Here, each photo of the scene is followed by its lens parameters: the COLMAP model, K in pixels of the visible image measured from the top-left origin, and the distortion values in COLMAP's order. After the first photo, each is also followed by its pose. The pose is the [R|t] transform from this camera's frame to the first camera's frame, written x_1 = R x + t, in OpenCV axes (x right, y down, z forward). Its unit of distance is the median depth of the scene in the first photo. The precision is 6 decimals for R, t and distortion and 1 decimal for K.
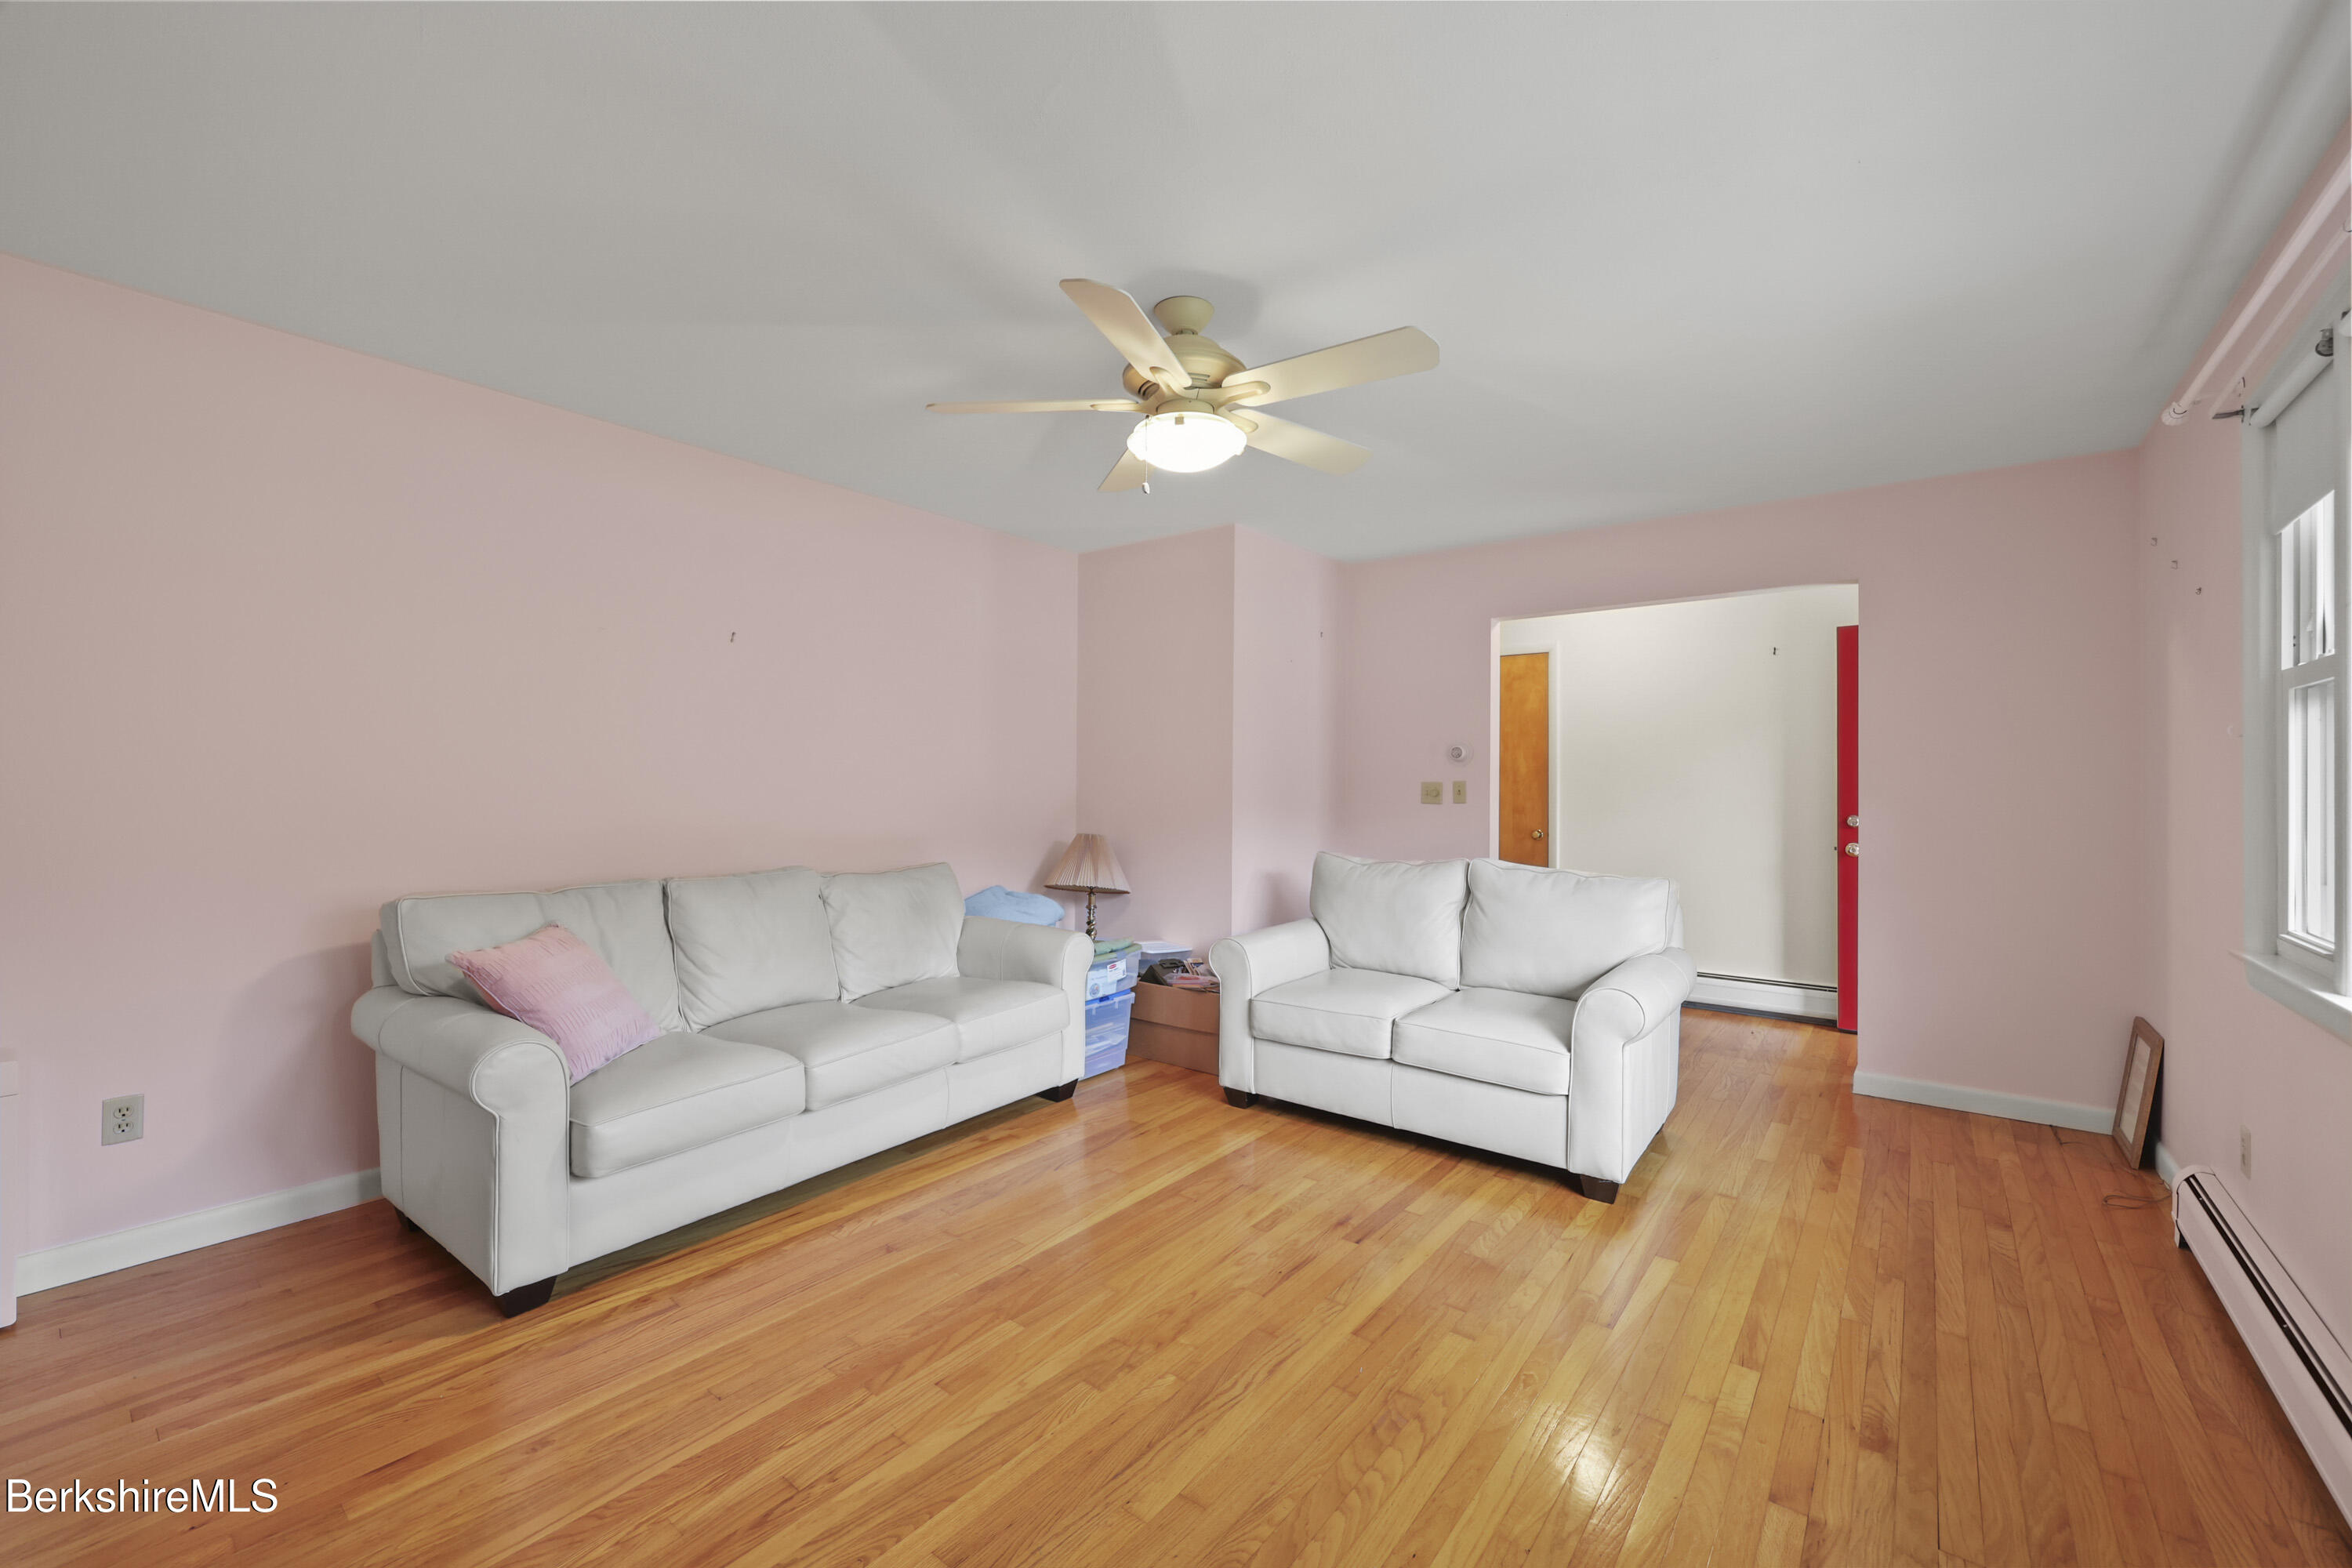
lens RADIAL K [[961.0, 0, 1186.4], [0, 961.0, 784.7], [0, 0, 1]] dist [0.006307, 0.000301]
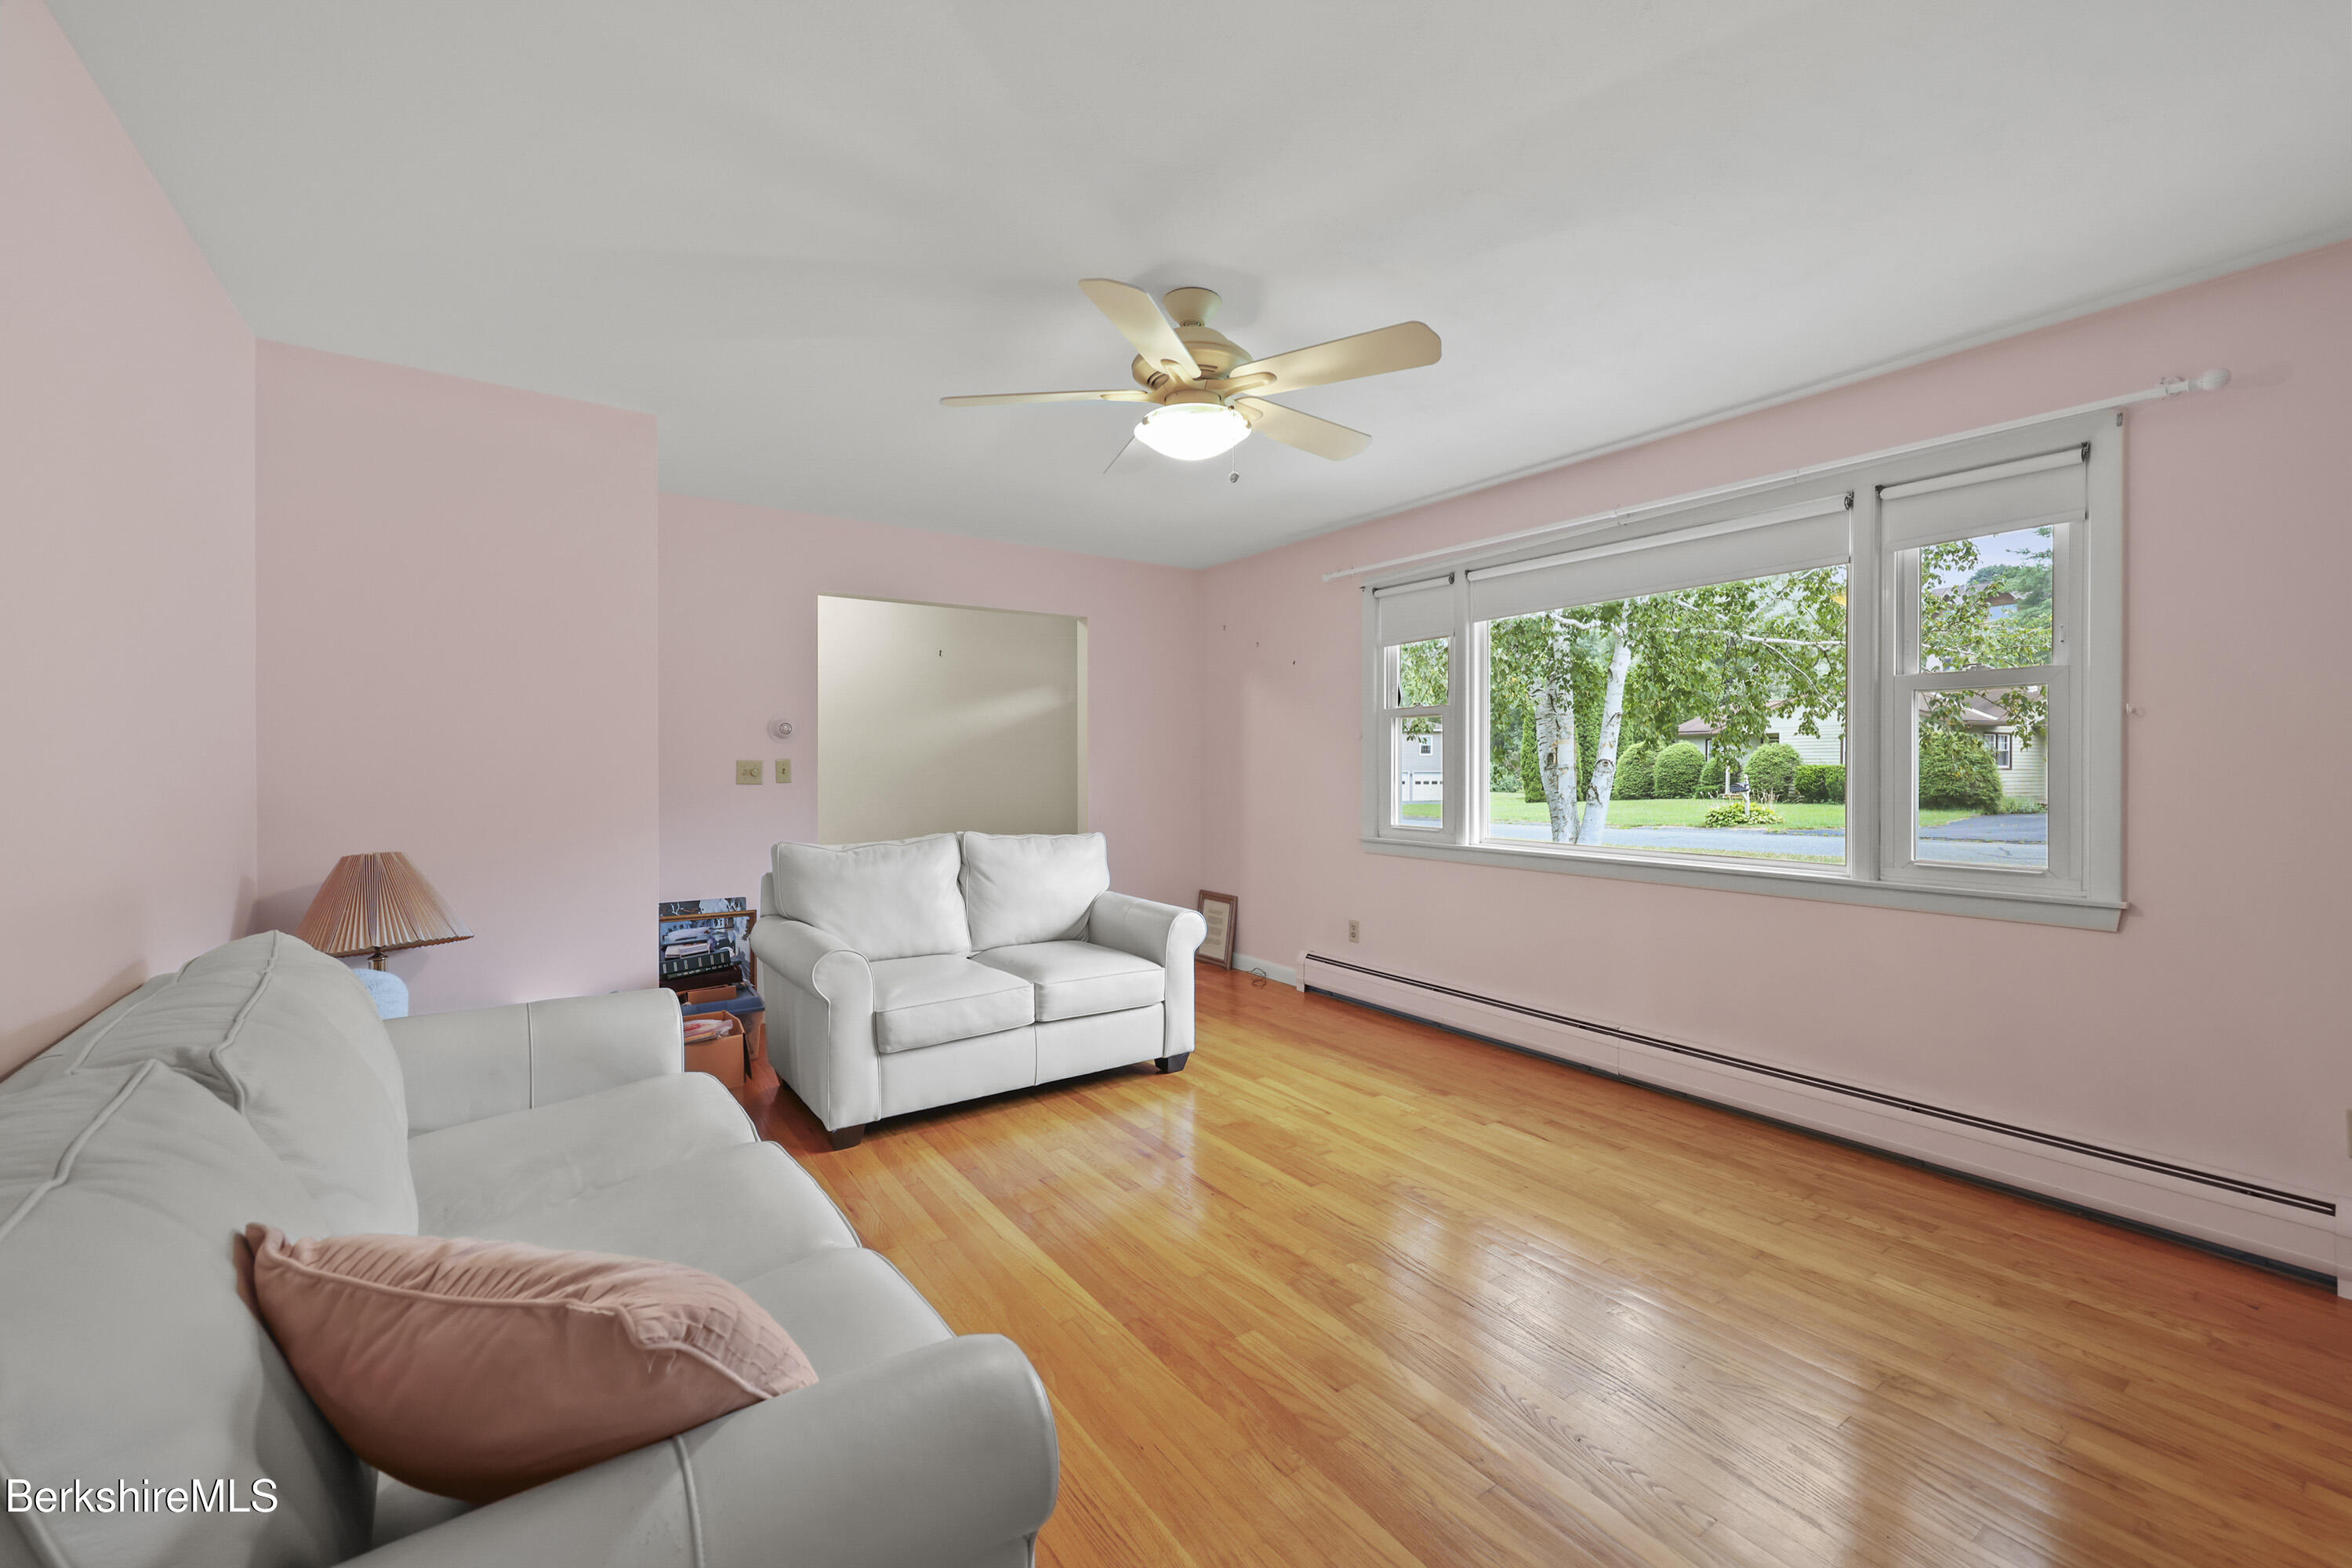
lens RADIAL K [[961.0, 0, 1180.1], [0, 961.0, 776.1], [0, 0, 1]] dist [0.006307, 0.000301]
pose [[0.280563, -0.017117, 0.959683, -0.810579], [0.004765, 0.999853, 0.016441, -0.001749], [-0.959824, -0.000040, 0.280604, 0.592294]]
